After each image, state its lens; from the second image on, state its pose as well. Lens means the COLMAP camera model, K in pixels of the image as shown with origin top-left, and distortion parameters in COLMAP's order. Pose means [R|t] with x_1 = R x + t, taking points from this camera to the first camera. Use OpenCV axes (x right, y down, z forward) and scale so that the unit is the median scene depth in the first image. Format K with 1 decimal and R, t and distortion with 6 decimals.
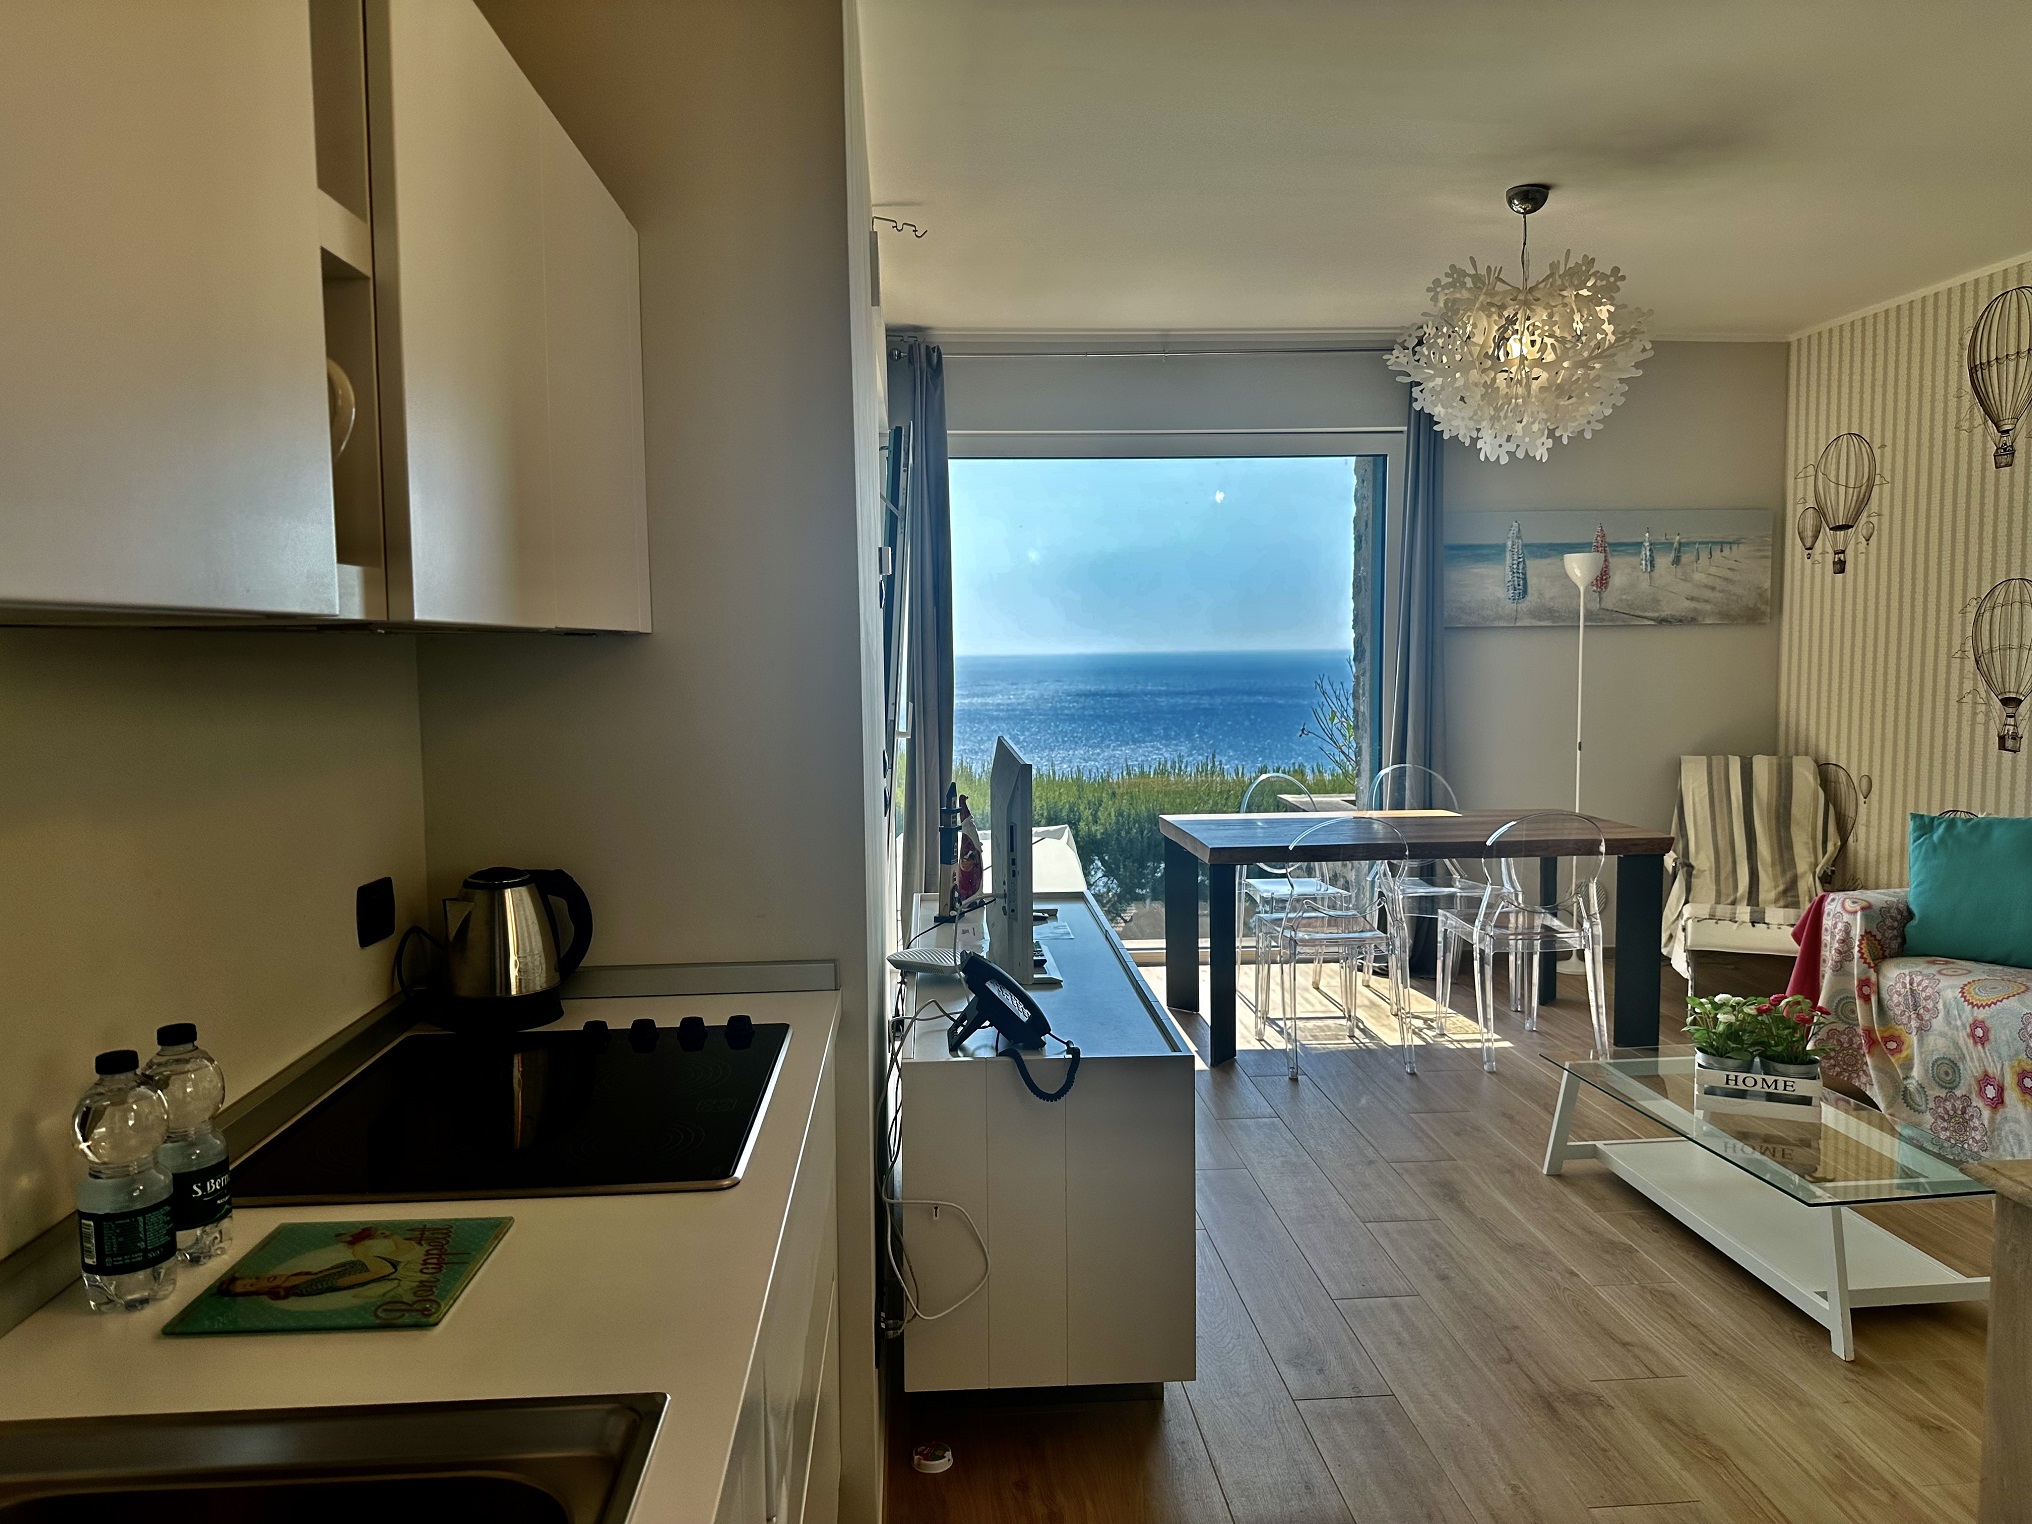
lens RADIAL K [[1427.3, 0, 996.8], [0, 1427.3, 753.8], [0, 0, 1]] dist [0.024837, -0.043945]
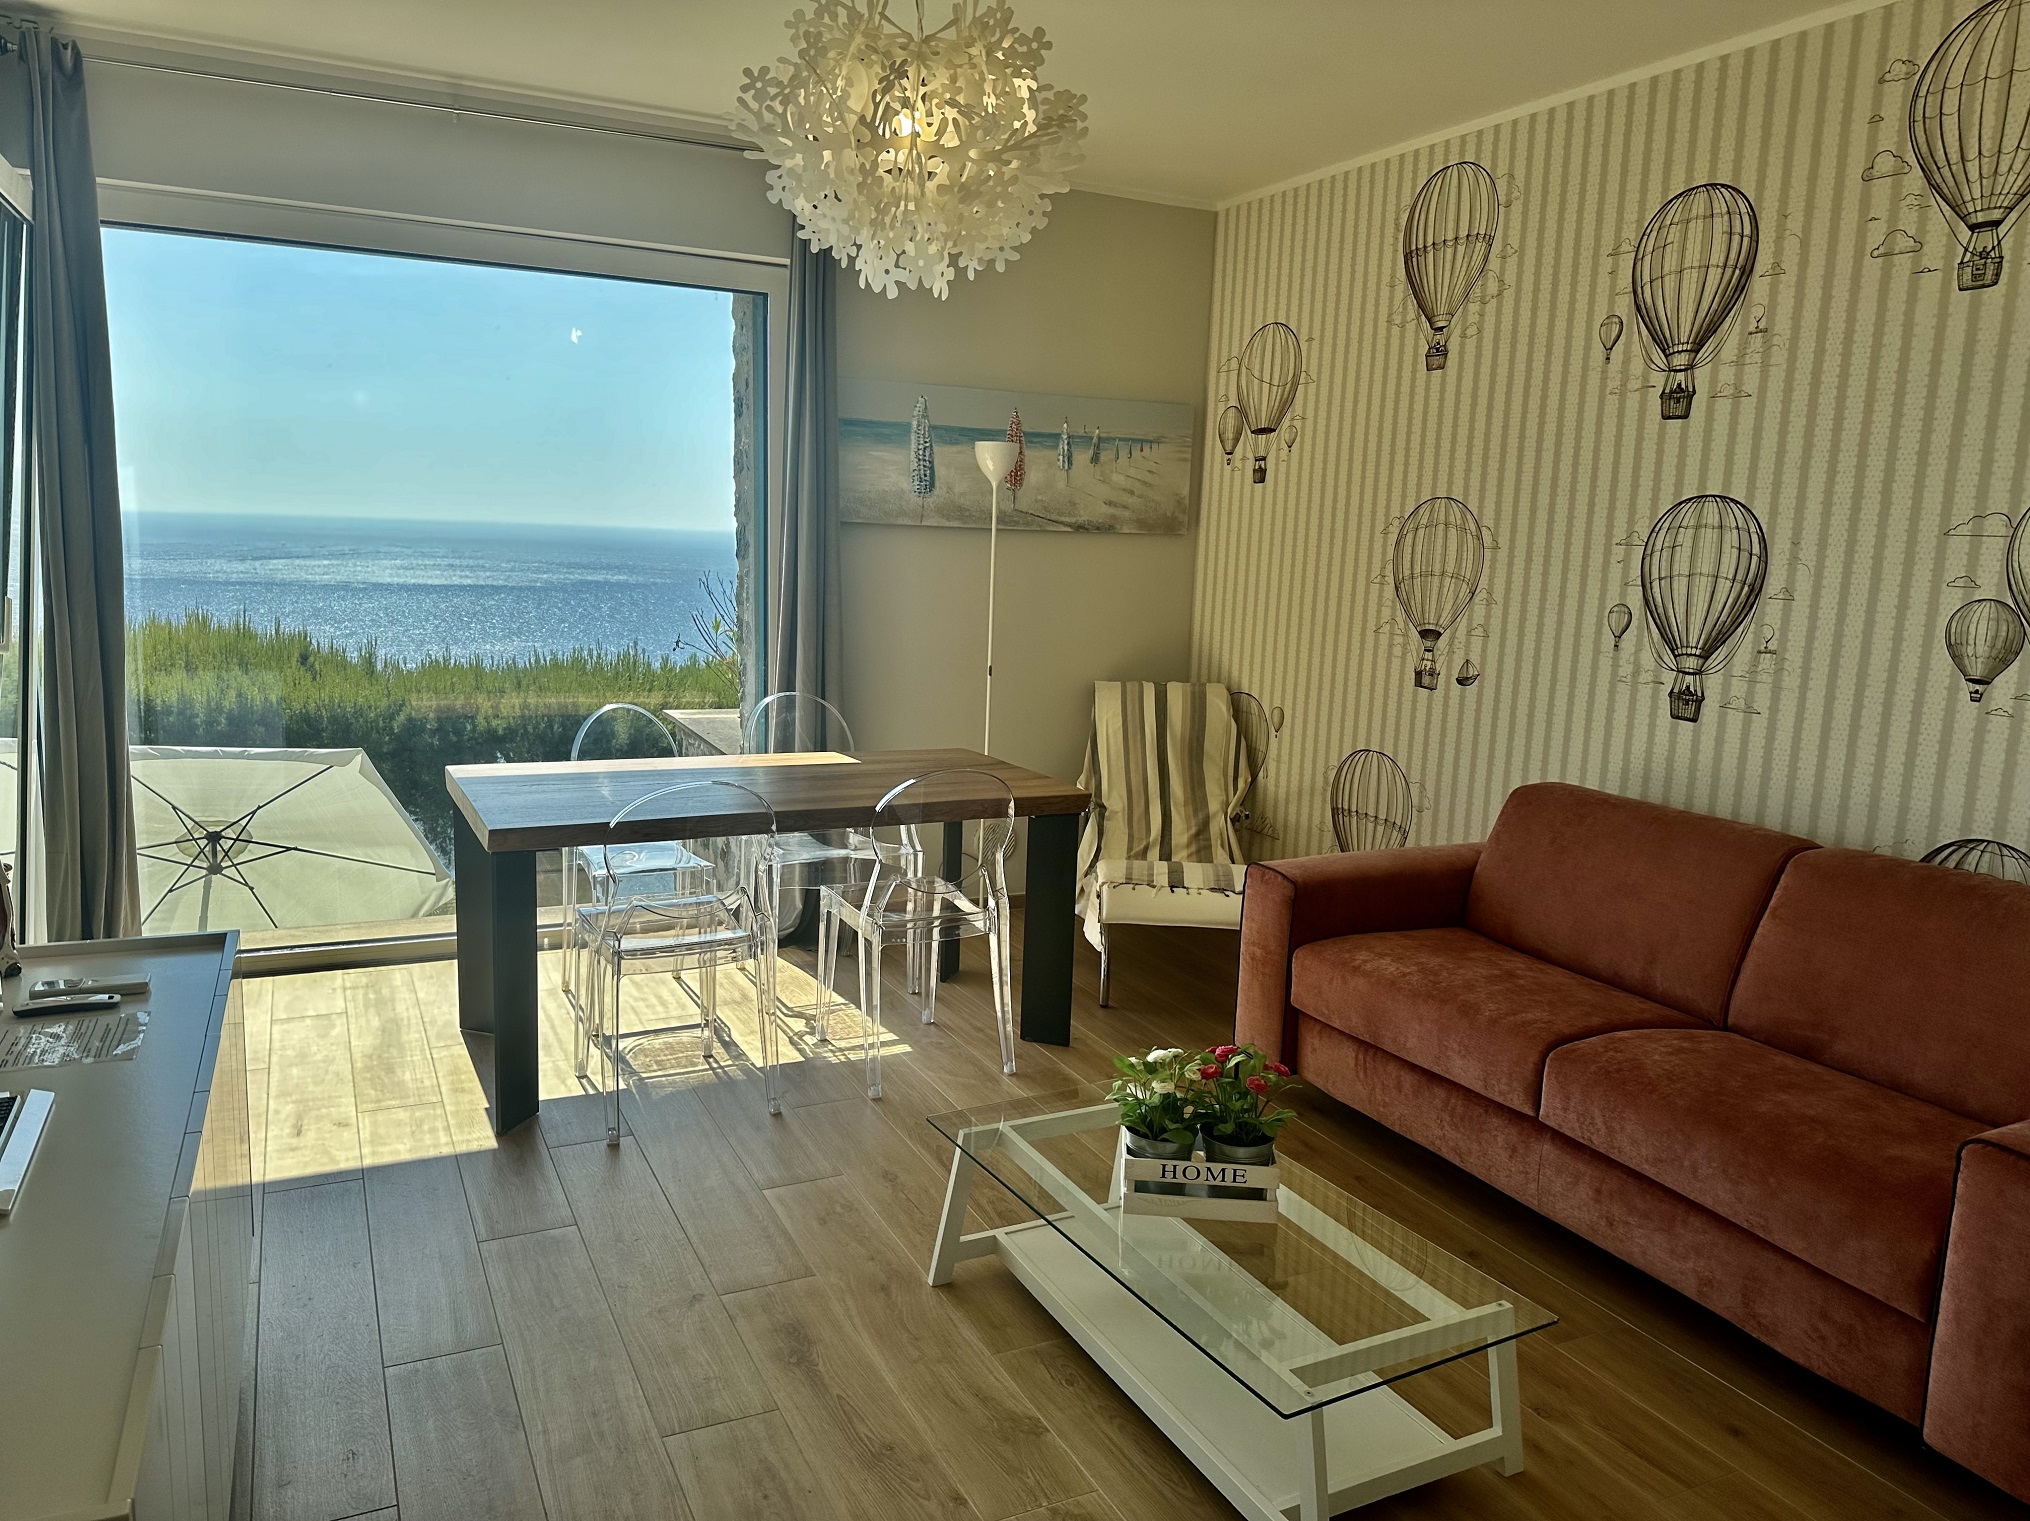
lens RADIAL K [[1425.9, 0, 1011.4], [0, 1425.9, 762.4], [0, 0, 1]] dist [0.024837, -0.043945]
pose [[0.922363, -0.017927, 0.385907, 0.107861], [-0.014470, 0.996619, 0.080883, -0.023825], [-0.386052, -0.080187, 0.918985, 0.251336]]
